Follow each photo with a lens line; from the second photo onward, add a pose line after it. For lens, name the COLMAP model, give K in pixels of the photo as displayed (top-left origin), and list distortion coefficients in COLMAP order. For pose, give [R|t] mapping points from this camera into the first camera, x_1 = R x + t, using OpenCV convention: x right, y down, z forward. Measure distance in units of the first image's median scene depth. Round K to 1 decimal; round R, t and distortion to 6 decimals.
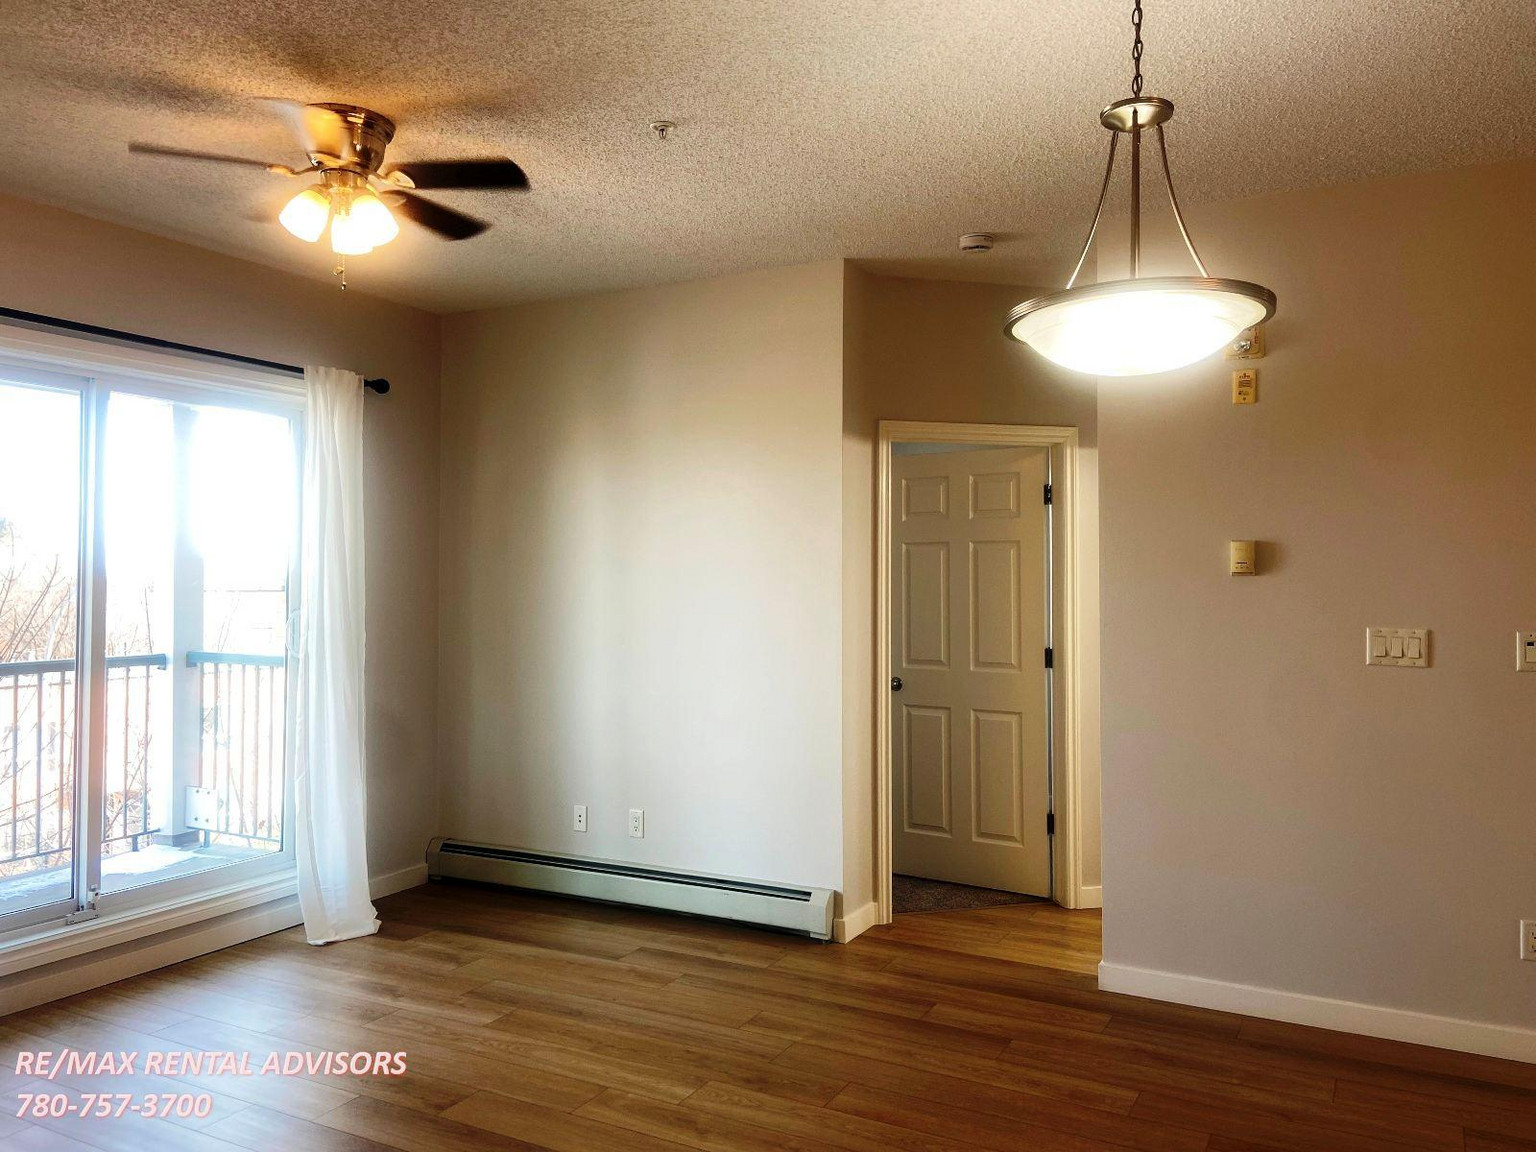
lens RADIAL K [[1165.0, 0, 775.4], [0, 1165.0, 584.8], [0, 0, 1]] dist [0.088949, -0.157905]
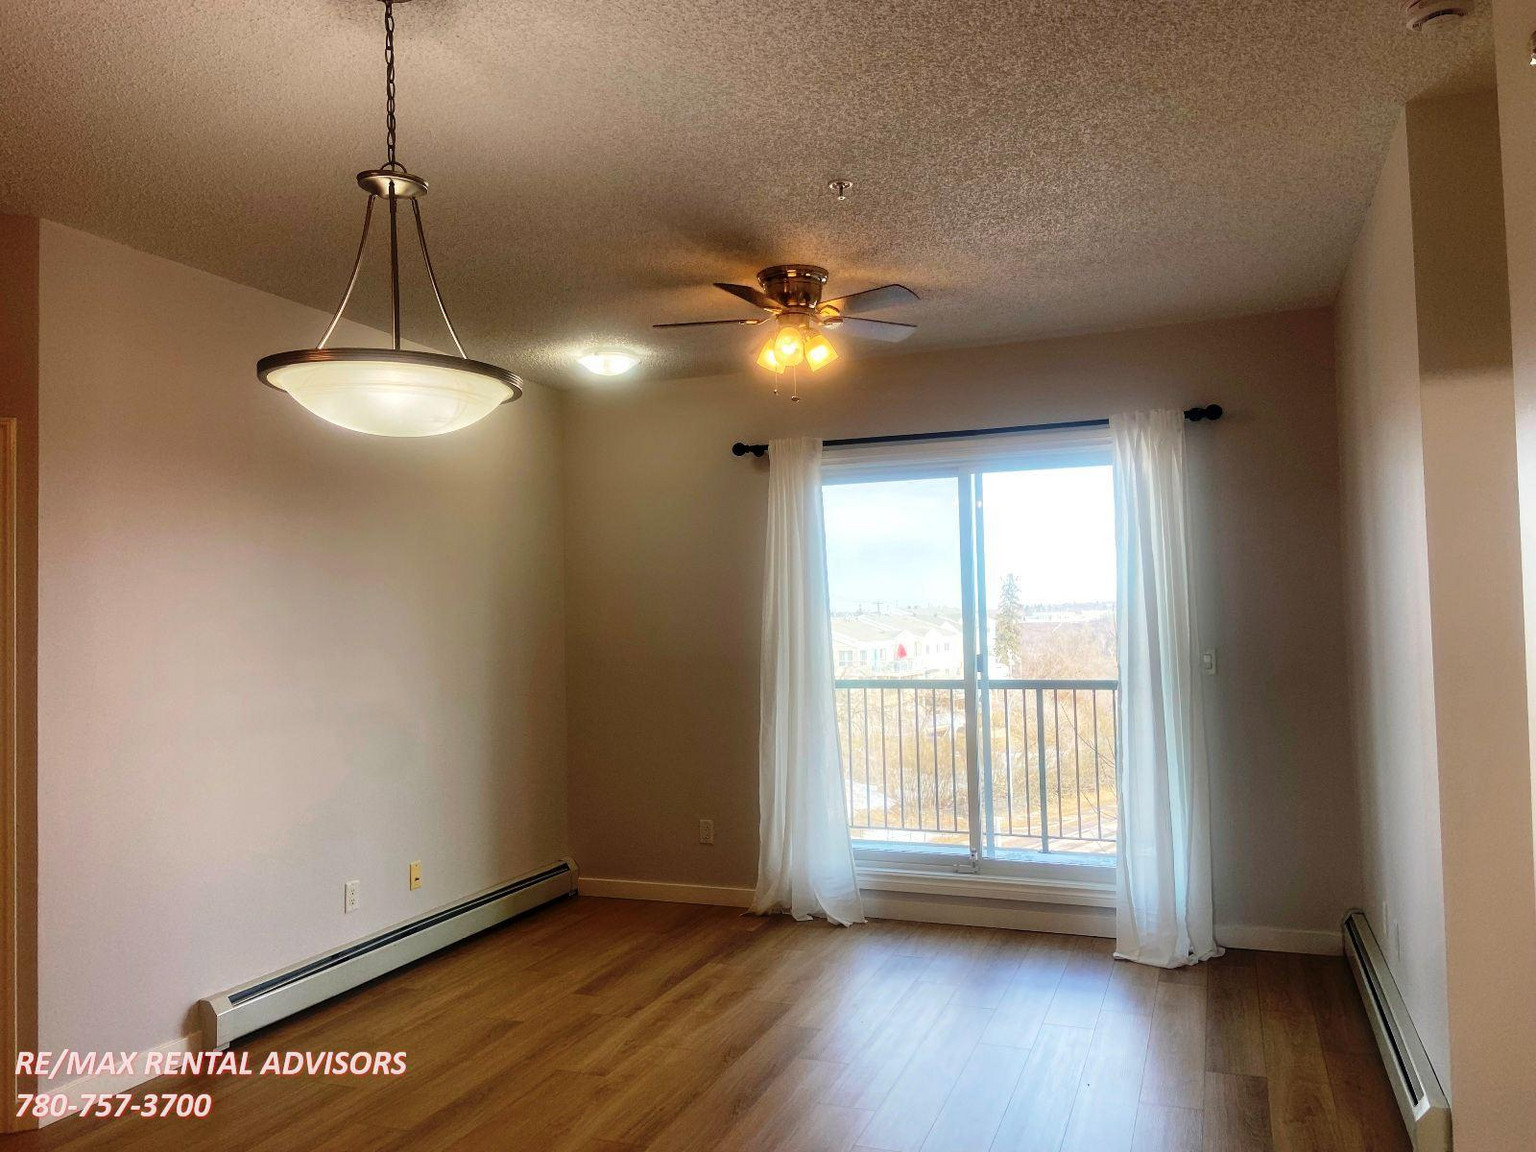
lens RADIAL K [[1153.1, 0, 756.2], [0, 1153.1, 579.0], [0, 0, 1]] dist [0.124652, -0.149898]
pose [[0.114787, -0.036276, -0.992728, 0.668665], [0.019263, 0.999226, -0.034286, -0.006045], [0.993203, -0.015187, 0.115397, 0.589045]]
